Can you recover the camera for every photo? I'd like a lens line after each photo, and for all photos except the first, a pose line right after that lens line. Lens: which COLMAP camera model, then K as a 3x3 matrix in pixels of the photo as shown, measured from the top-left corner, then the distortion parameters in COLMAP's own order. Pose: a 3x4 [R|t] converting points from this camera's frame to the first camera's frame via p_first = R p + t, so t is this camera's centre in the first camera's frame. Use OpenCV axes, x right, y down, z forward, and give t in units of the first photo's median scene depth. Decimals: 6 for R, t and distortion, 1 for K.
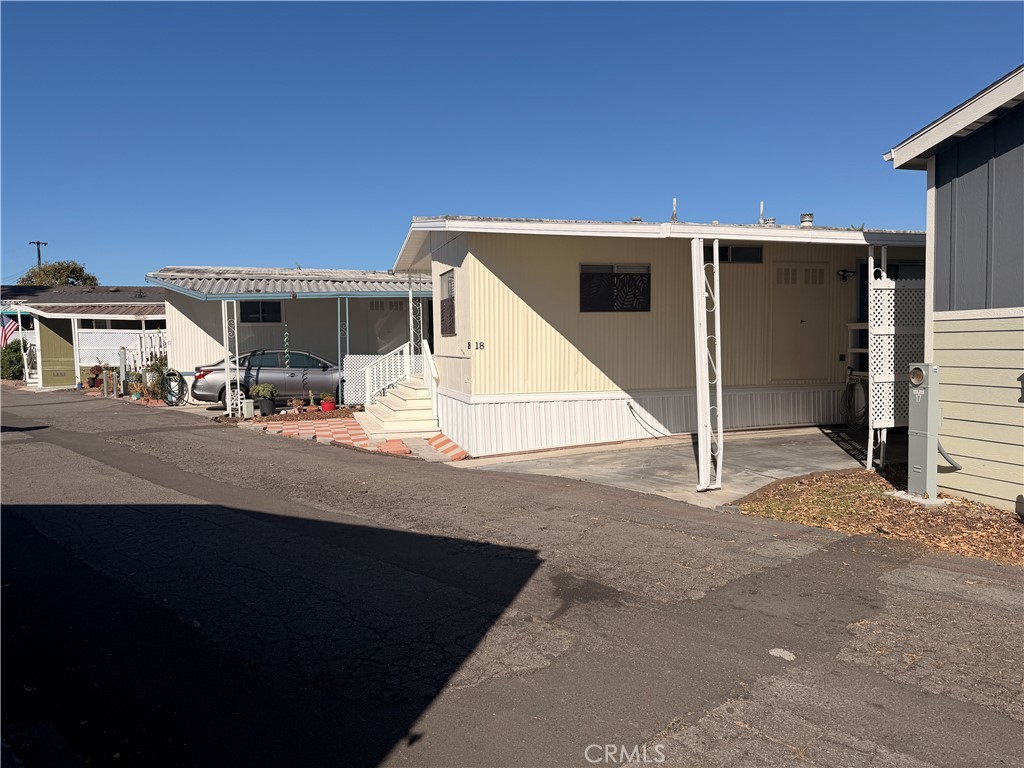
lens RADIAL K [[725.1, 0, 511.9], [0, 725.1, 381.4], [0, 0, 1]] dist [0.012401, -0.008204]
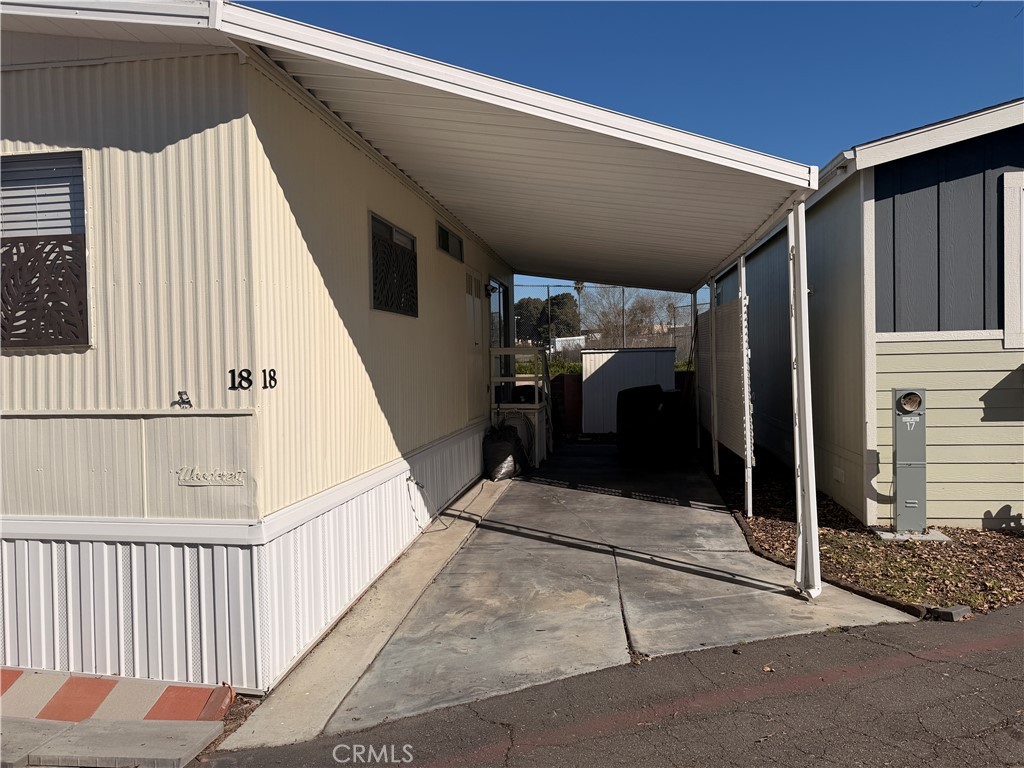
lens RADIAL K [[725.1, 0, 510.5], [0, 725.1, 382.1], [0, 0, 1]] dist [0.012401, -0.008204]
pose [[0.416011, -0.015888, 0.909221, -0.468085], [0.060752, 0.998099, -0.010356, -0.051819], [-0.907328, 0.059545, 0.416186, 1.052766]]
